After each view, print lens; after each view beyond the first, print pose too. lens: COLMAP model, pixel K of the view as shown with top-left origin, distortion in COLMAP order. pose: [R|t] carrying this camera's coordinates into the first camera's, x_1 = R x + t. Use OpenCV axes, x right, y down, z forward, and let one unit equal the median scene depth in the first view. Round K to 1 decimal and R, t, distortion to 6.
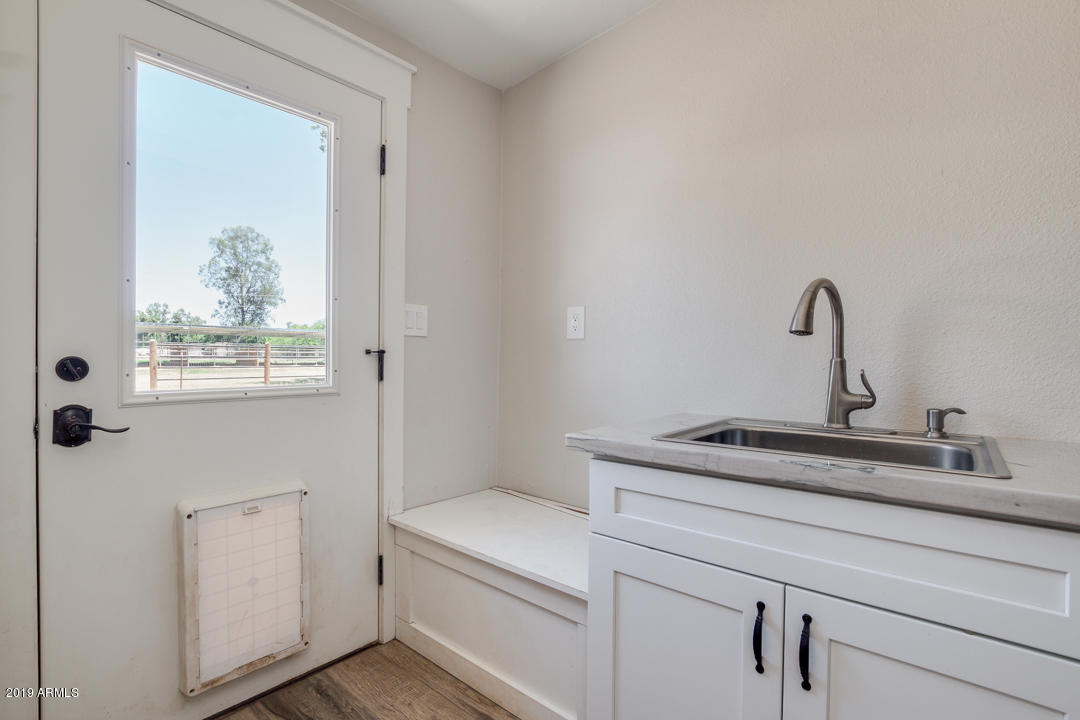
lens RADIAL K [[515.2, 0, 541.1], [0, 515.2, 356.8], [0, 0, 1]] dist [-0.016836, -0.001771]
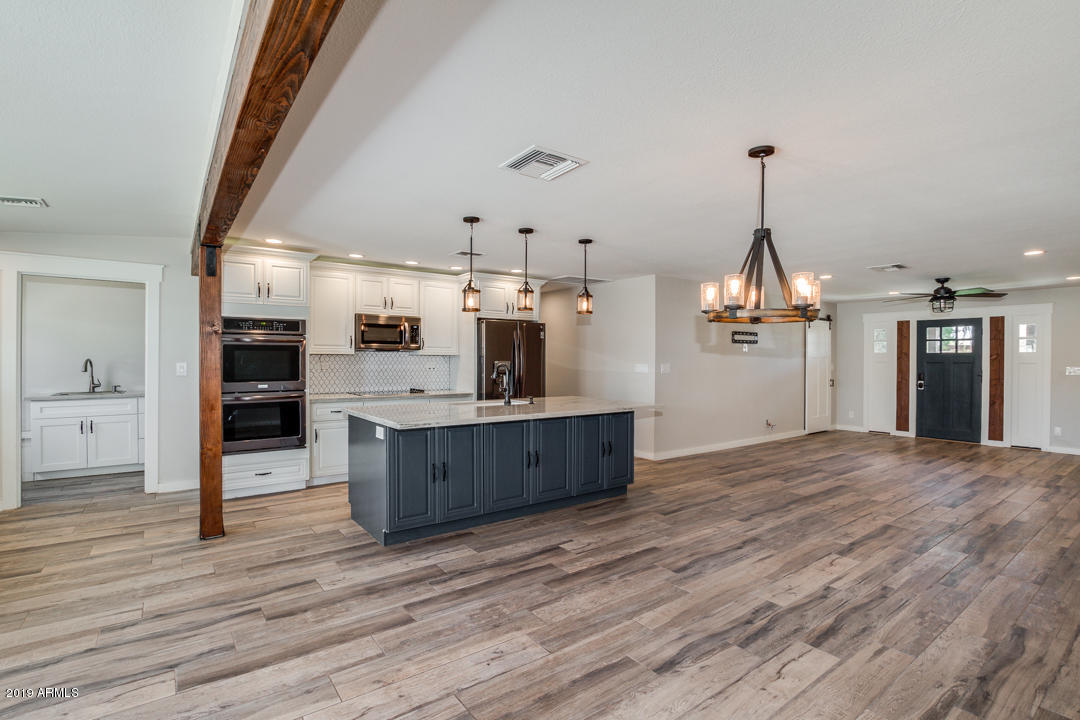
lens RADIAL K [[515.2, 0, 549.4], [0, 515.2, 360.5], [0, 0, 1]] dist [-0.016836, -0.001771]
pose [[0.210145, -0.012439, 0.977591, -3.046857], [0.003538, 0.999922, 0.011962, -0.180202], [-0.977664, 0.000945, 0.210173, -4.021389]]
